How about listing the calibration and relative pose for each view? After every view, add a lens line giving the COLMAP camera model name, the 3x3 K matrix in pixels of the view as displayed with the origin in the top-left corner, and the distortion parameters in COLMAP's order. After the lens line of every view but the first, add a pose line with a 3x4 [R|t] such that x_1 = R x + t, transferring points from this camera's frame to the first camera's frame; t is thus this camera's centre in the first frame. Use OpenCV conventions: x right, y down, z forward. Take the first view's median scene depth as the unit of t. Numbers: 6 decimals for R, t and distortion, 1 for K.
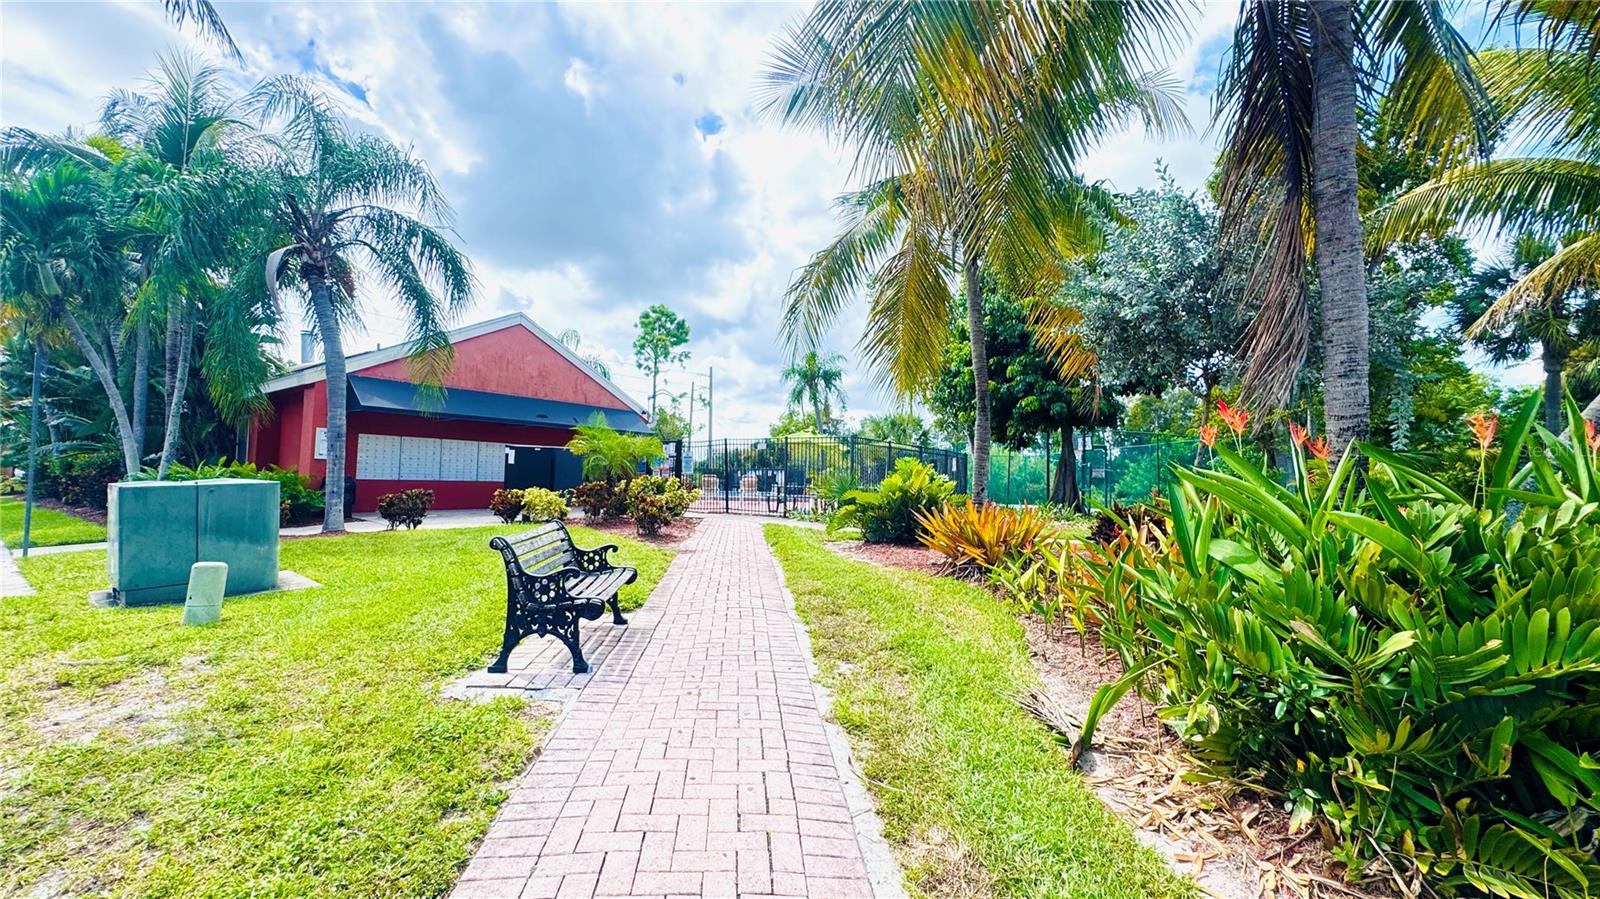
lens RADIAL K [[639.2, 0, 797.3], [0, 639.2, 448.9], [0, 0, 1]] dist [-0.002732, 0.000306]
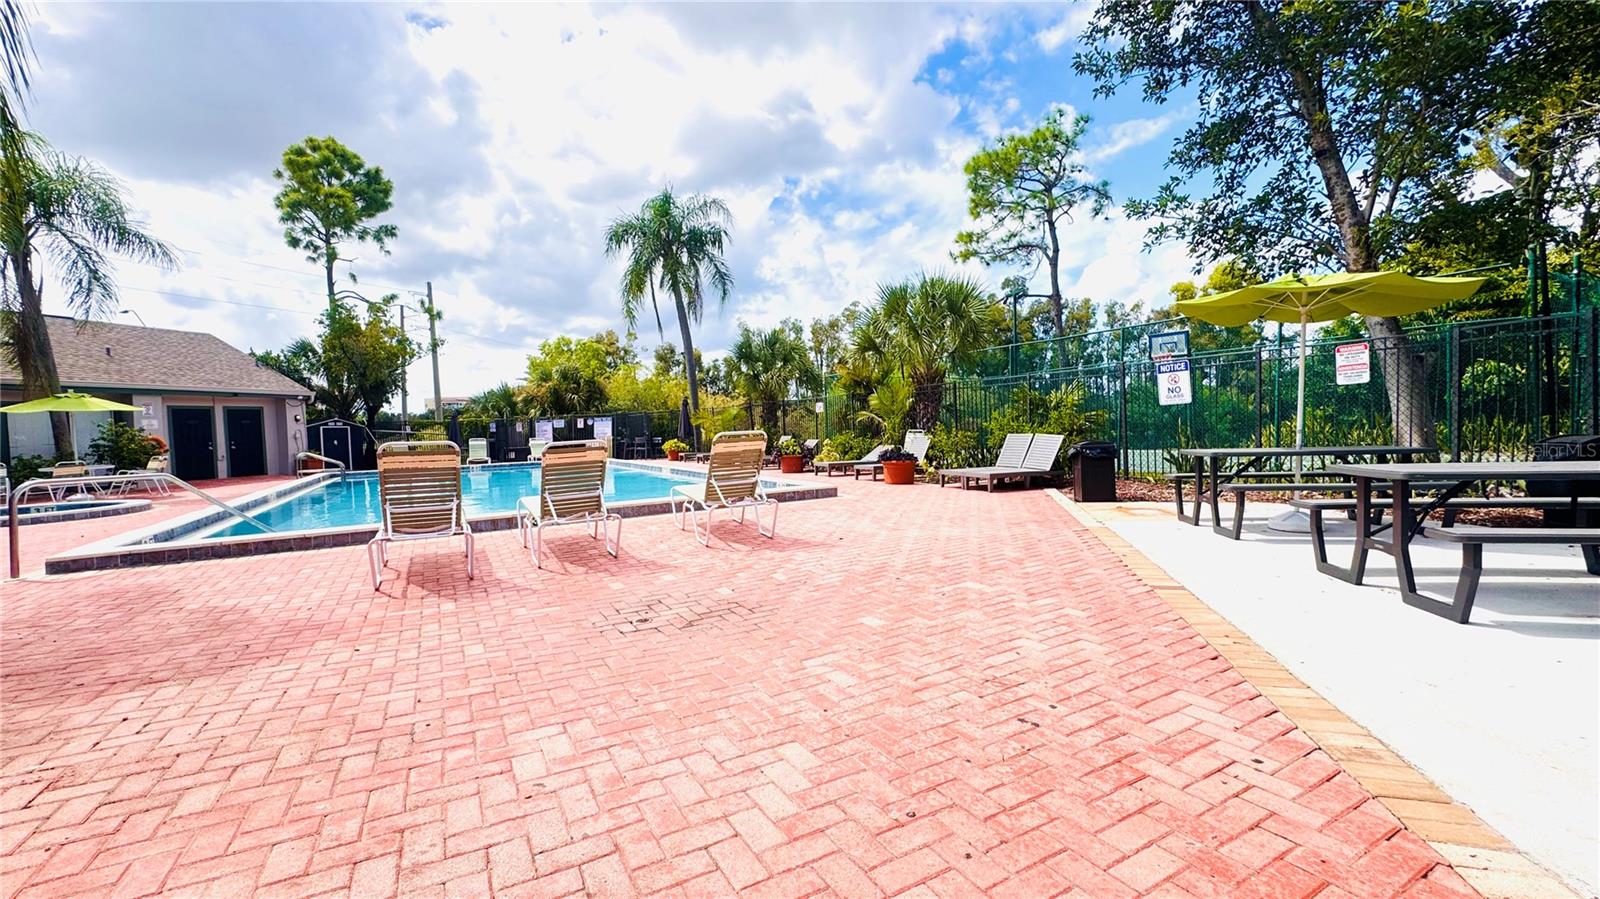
lens RADIAL K [[639.2, 0, 797.3], [0, 639.2, 448.9], [0, 0, 1]] dist [-0.002732, 0.000306]
pose [[0.924142, -0.069197, 0.375731, -0.080755], [0.035458, 0.994751, 0.095986, 0.013132], [-0.380400, -0.075382, 0.921745, 0.397348]]
